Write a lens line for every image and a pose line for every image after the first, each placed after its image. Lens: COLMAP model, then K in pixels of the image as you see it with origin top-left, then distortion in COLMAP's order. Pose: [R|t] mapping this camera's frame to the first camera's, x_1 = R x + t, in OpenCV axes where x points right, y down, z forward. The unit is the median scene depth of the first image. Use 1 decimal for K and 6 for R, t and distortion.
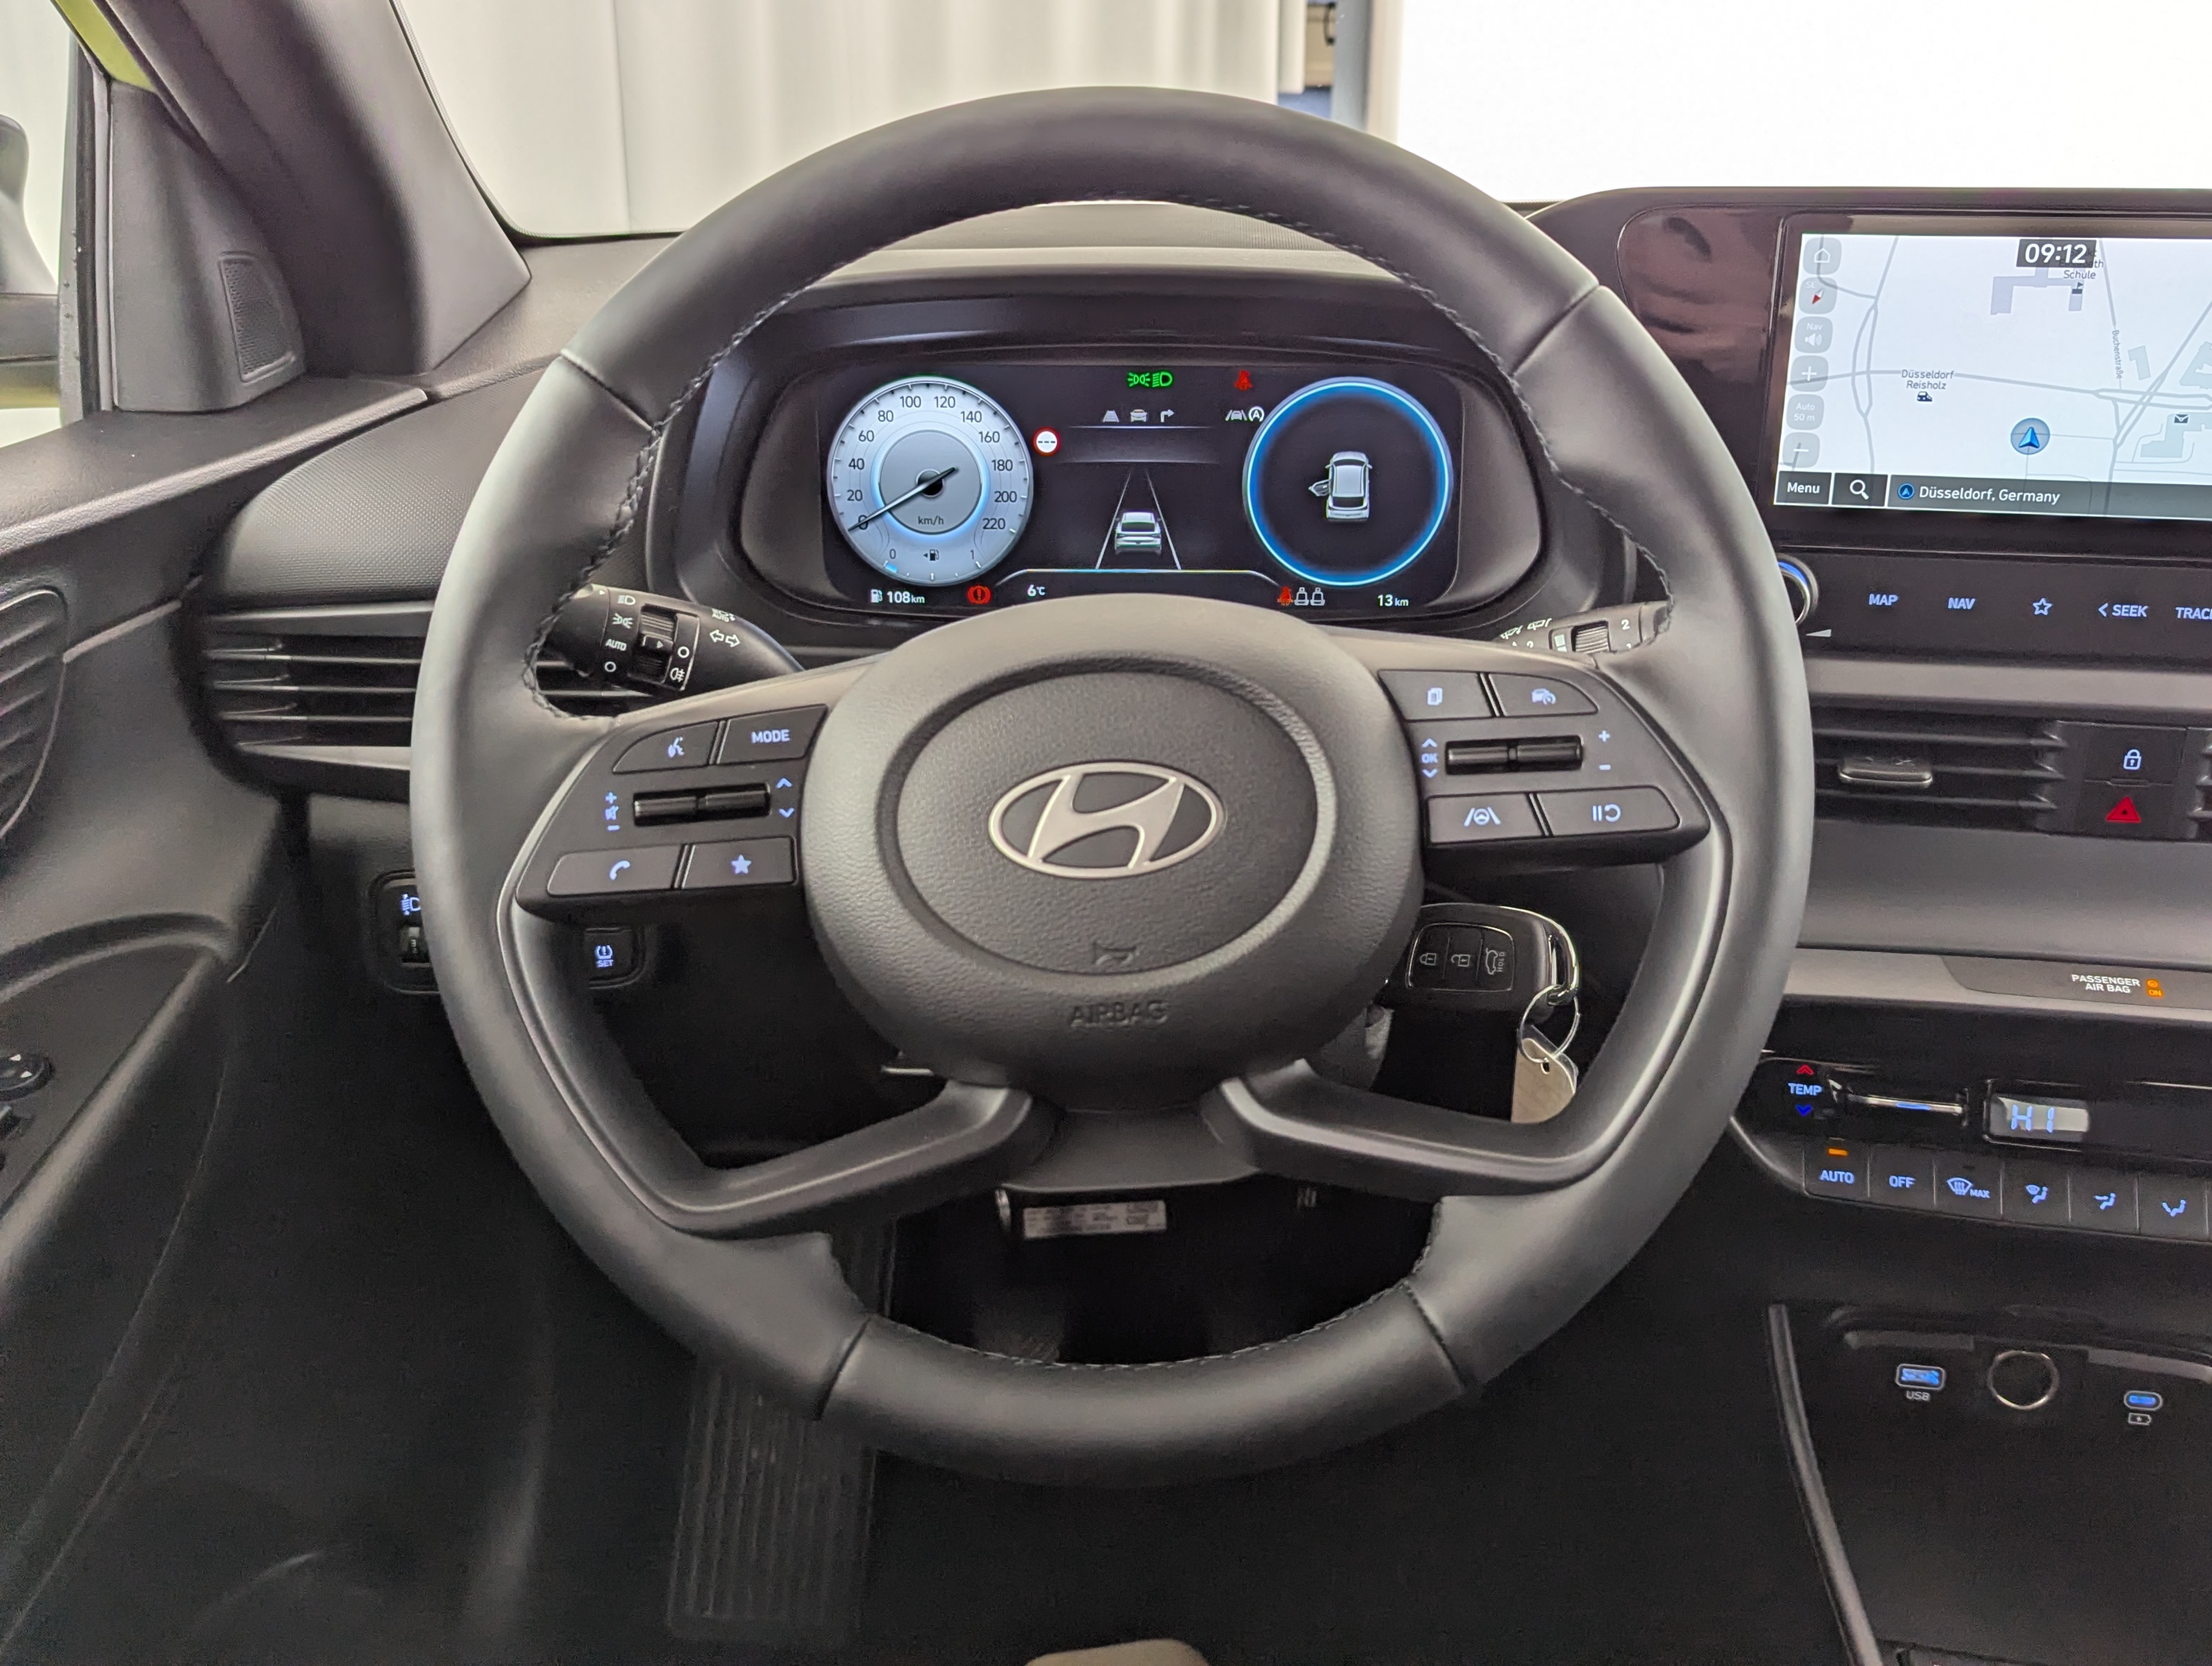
lens RADIAL K [[2087.8, 0, 1127.5], [0, 2087.8, 786.3], [0, 0, 1]] dist [0.039109, 0.000000]
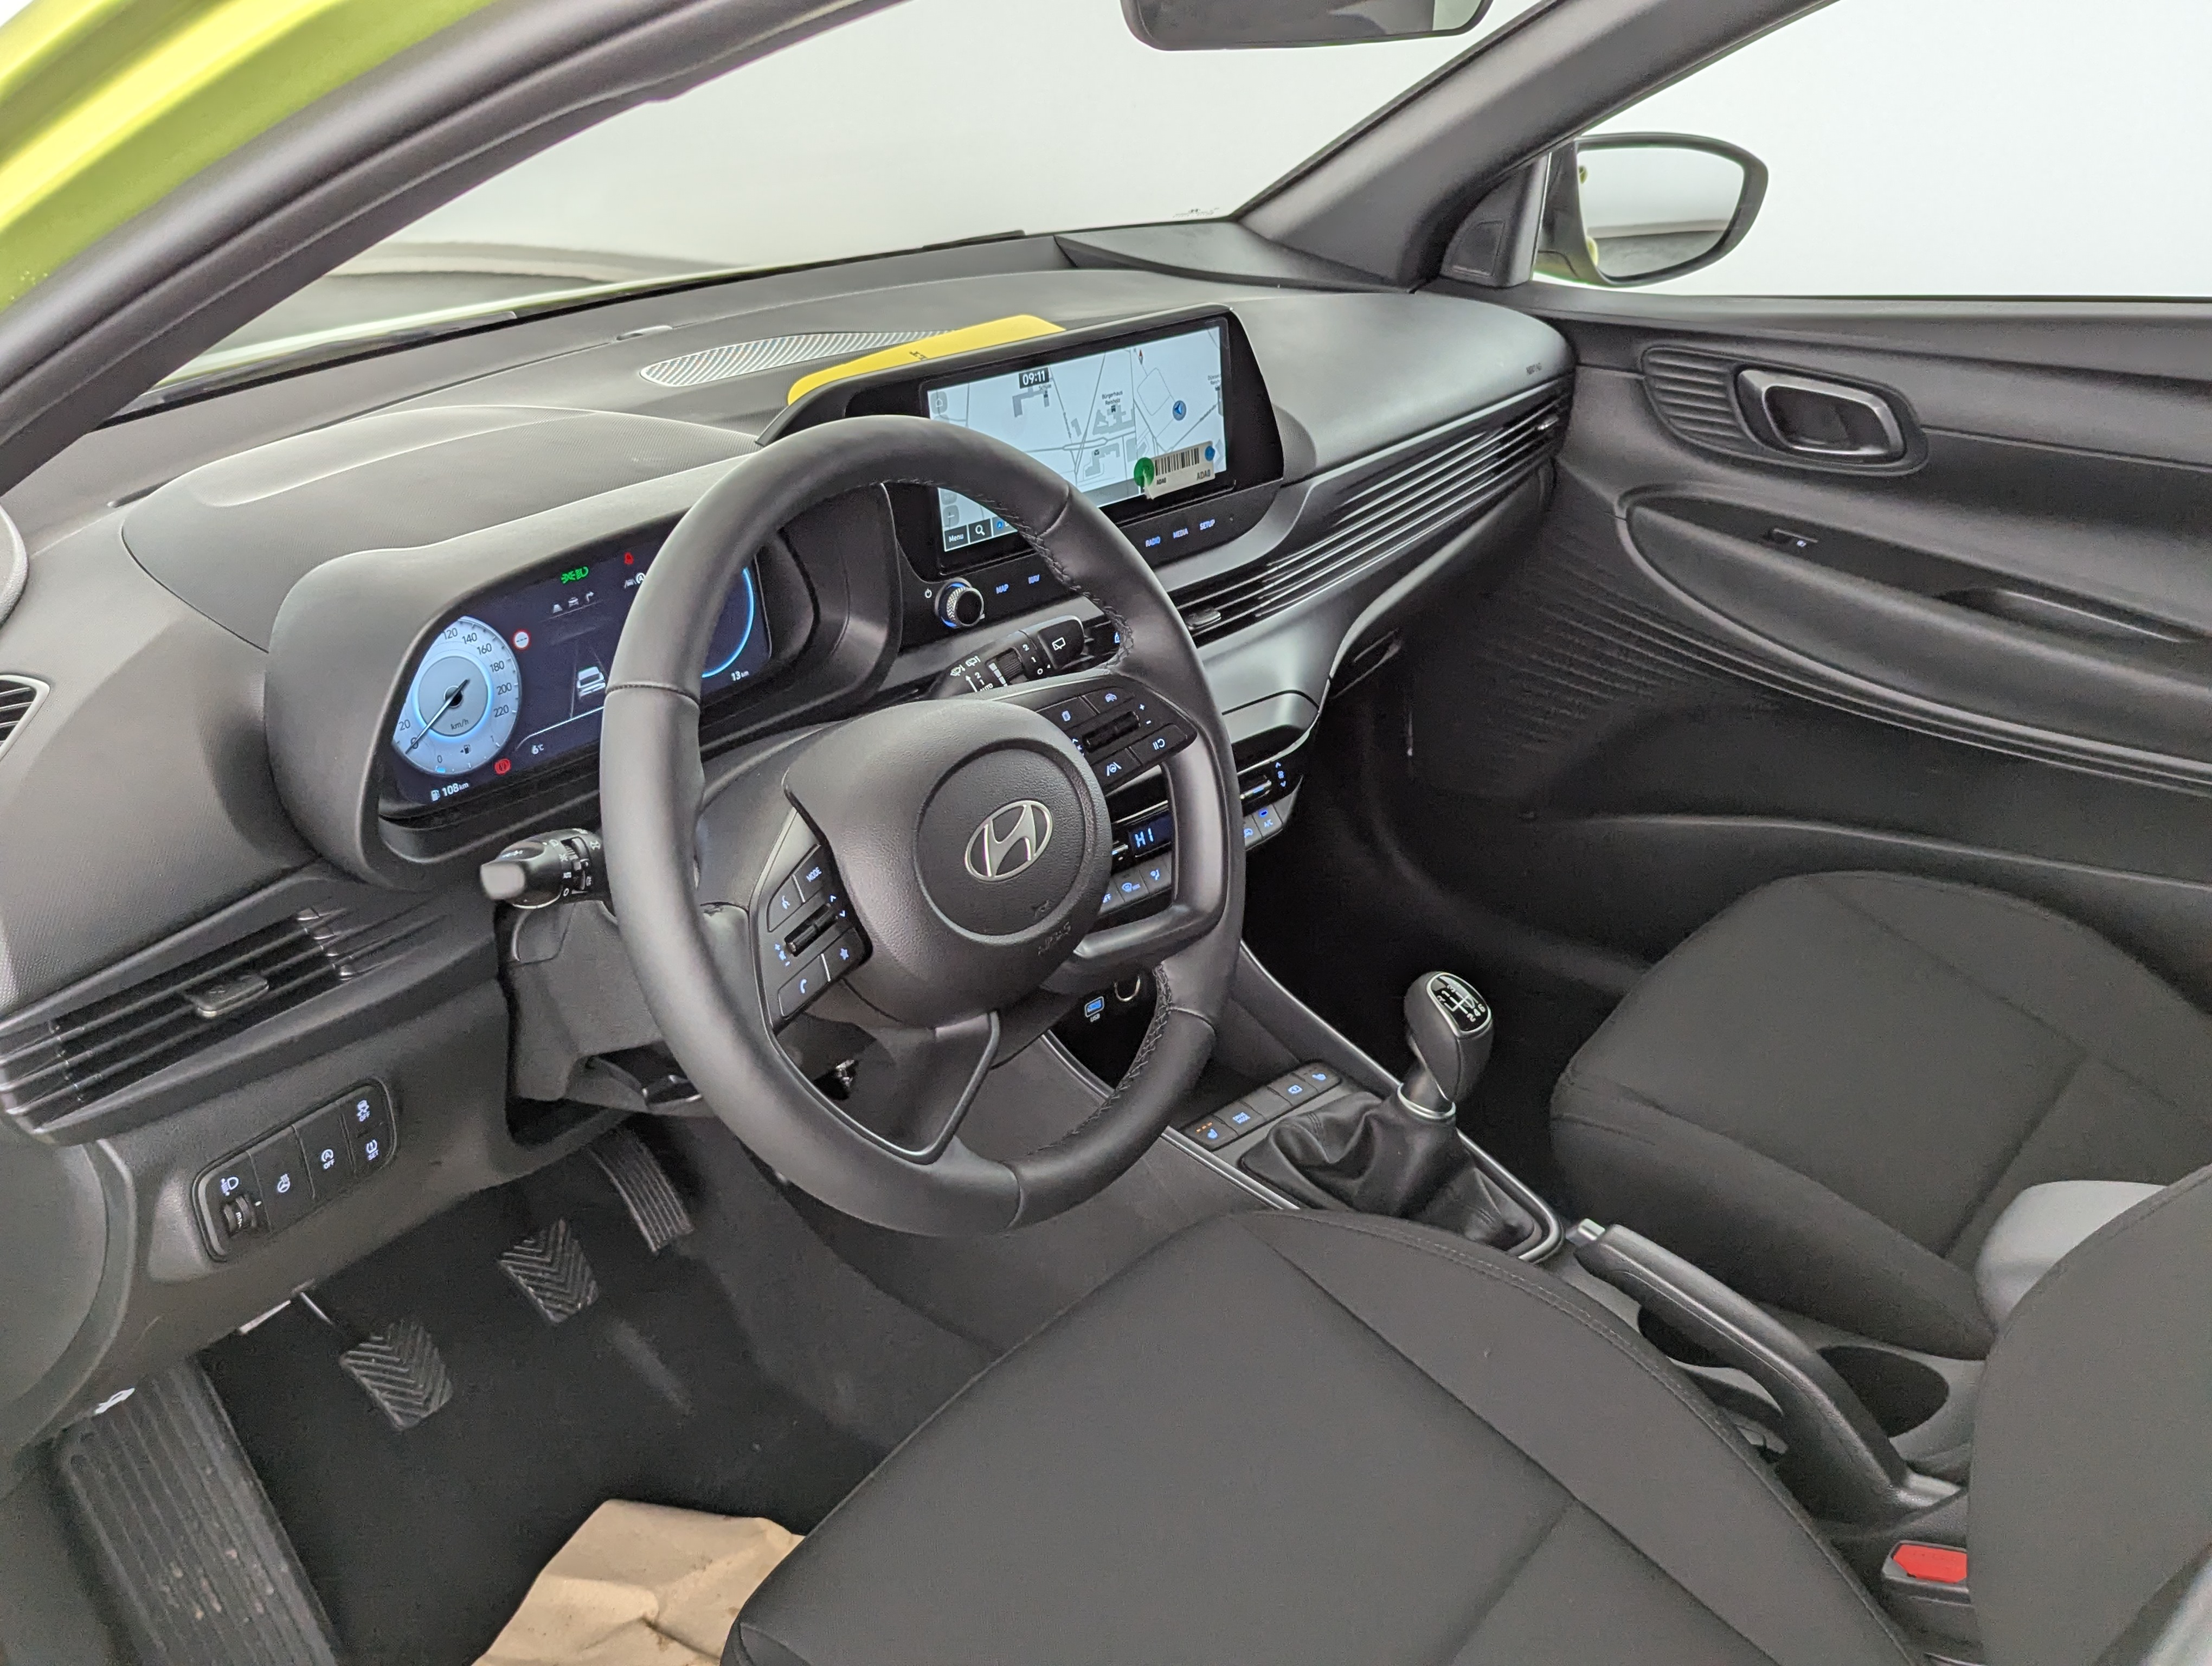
lens RADIAL K [[2087.8, 0, 1169.6], [0, 2087.8, 810.8], [0, 0, 1]] dist [0.039109, 0.000000]
pose [[0.557376, -0.349428, 0.753148, -0.924942], [0.281818, 0.932892, 0.224259, -0.268786], [-0.780968, 0.087254, 0.618447, -0.141008]]
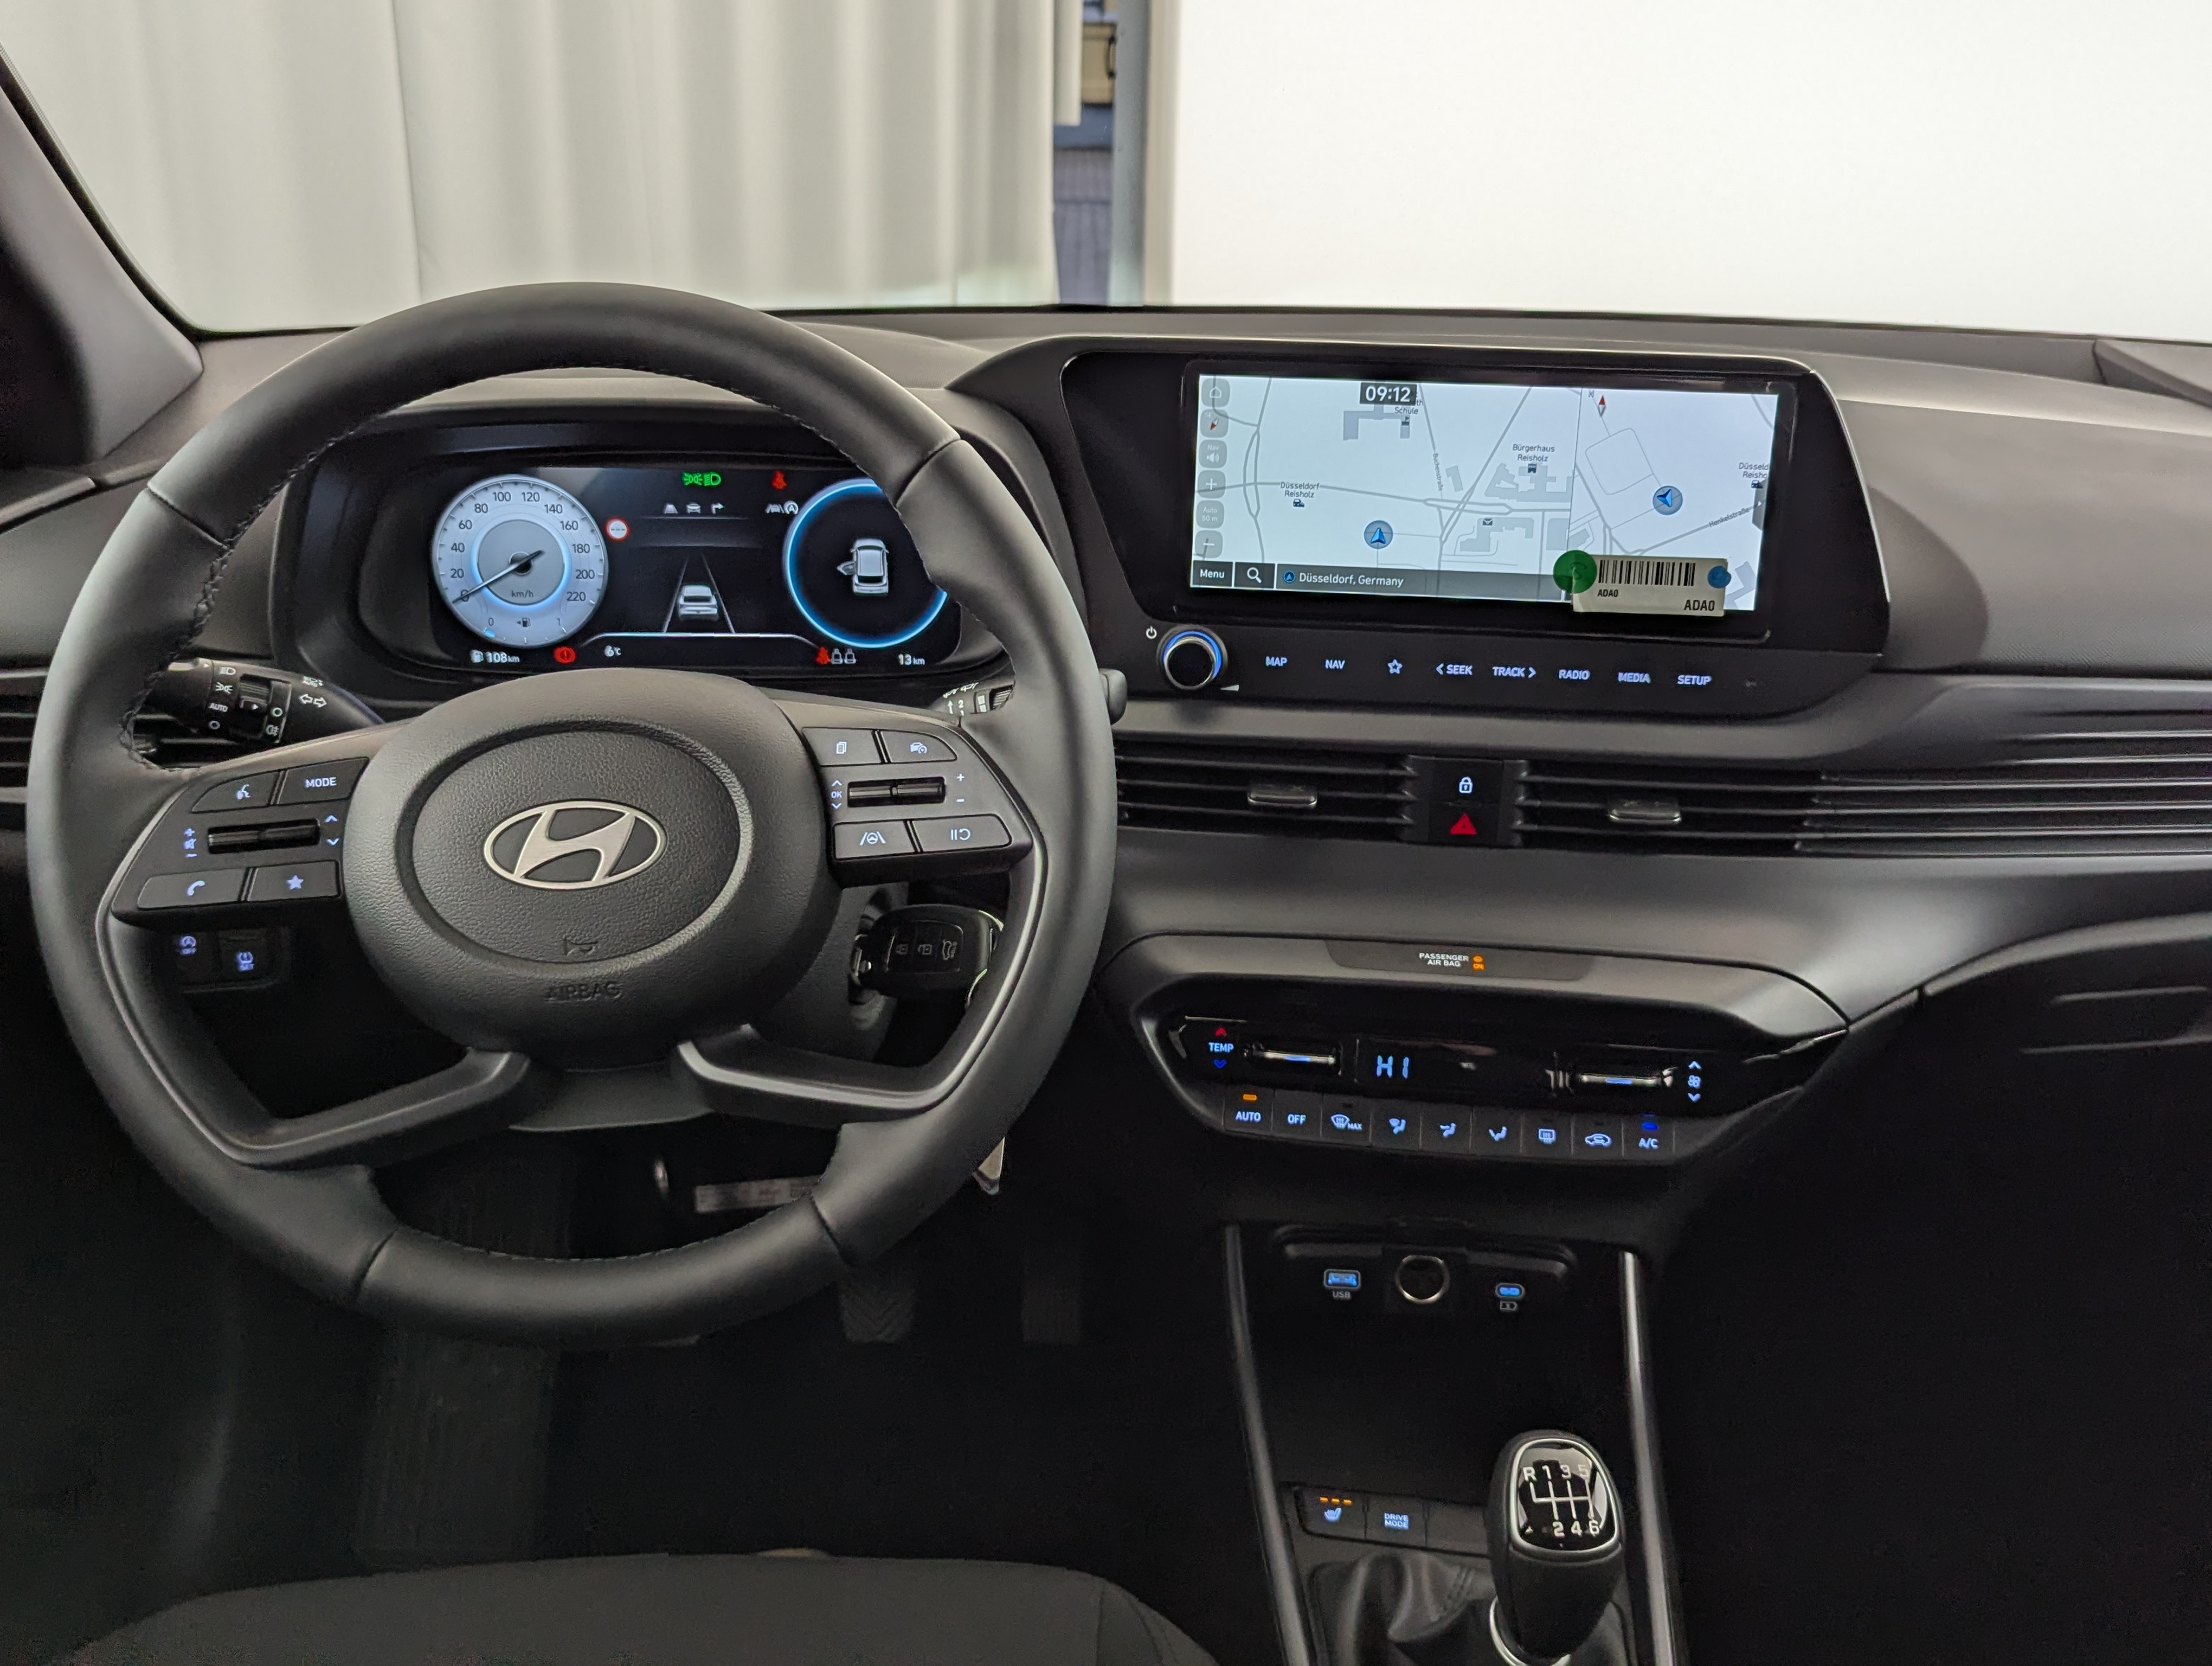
lens RADIAL K [[2087.8, 0, 1124.8], [0, 2087.8, 799.5], [0, 0, 1]] dist [0.039109, 0.000000]
pose [[0.996877, -0.009625, 0.078380, 0.172957], [0.009438, 0.999952, 0.002745, -0.009662], [-0.078403, -0.001997, 0.996920, -0.256895]]
